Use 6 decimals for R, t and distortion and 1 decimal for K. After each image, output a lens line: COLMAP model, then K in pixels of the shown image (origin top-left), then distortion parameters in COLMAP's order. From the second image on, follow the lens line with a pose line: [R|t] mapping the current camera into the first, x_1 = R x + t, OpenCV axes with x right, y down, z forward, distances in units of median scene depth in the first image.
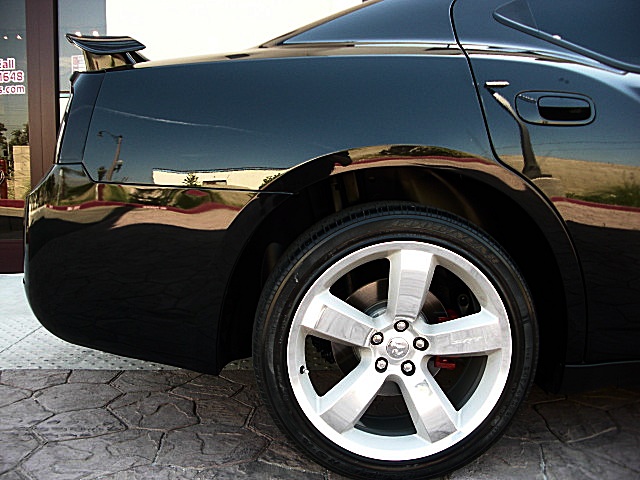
lens RADIAL K [[628.1, 0, 308.8], [0, 628.1, 238.4], [0, 0, 1]] dist [-0.205759, 0.173584]
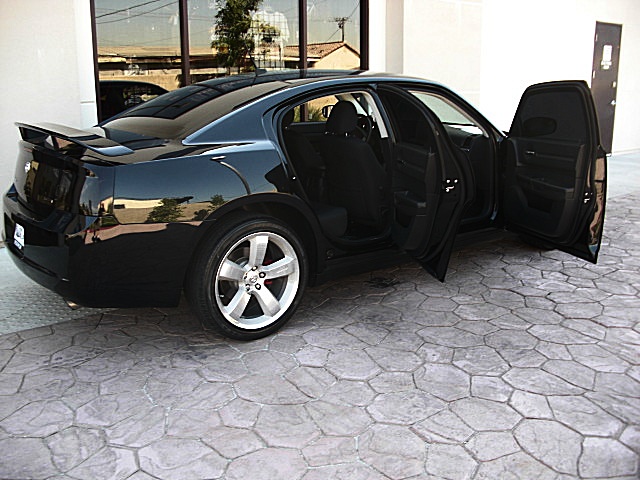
lens RADIAL K [[628.1, 0, 308.8], [0, 628.1, 238.4], [0, 0, 1]] dist [-0.205759, 0.173584]
pose [[0.811186, -0.141378, 0.567441, -0.953594], [0.062669, 0.985765, 0.156016, -0.305797], [-0.581420, -0.090997, 0.808499, -0.926404]]
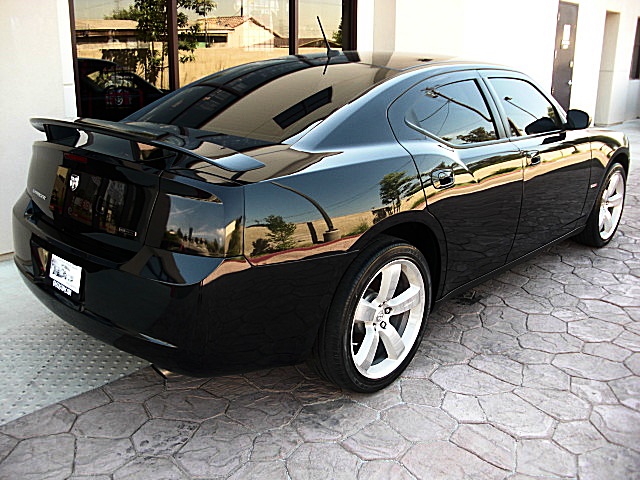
lens RADIAL K [[628.1, 0, 308.8], [0, 628.1, 238.4], [0, 0, 1]] dist [-0.205759, 0.173584]
pose [[0.704465, -0.190578, 0.683673, -1.193769], [0.063954, 0.976401, 0.206278, -0.429392], [-0.706851, -0.101591, 0.700029, -0.099170]]
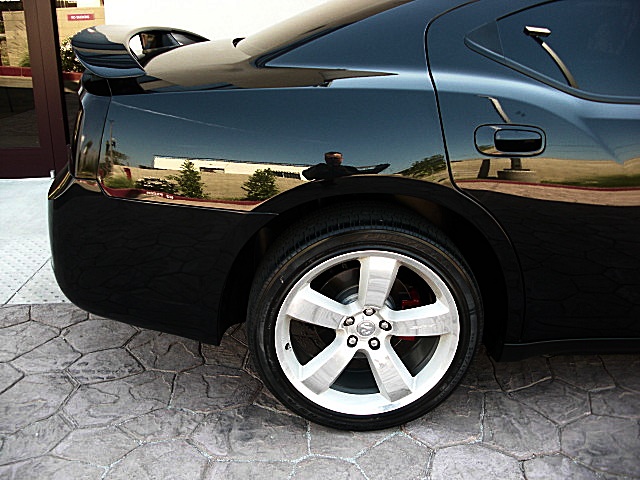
lens RADIAL K [[628.1, 0, 308.8], [0, 628.1, 238.4], [0, 0, 1]] dist [-0.205759, 0.173584]
pose [[0.999969, 0.007879, -0.000521, 0.030125], [-0.007529, 0.971341, 0.237569, -0.283500], [0.002378, -0.237558, 0.971370, -0.144817]]
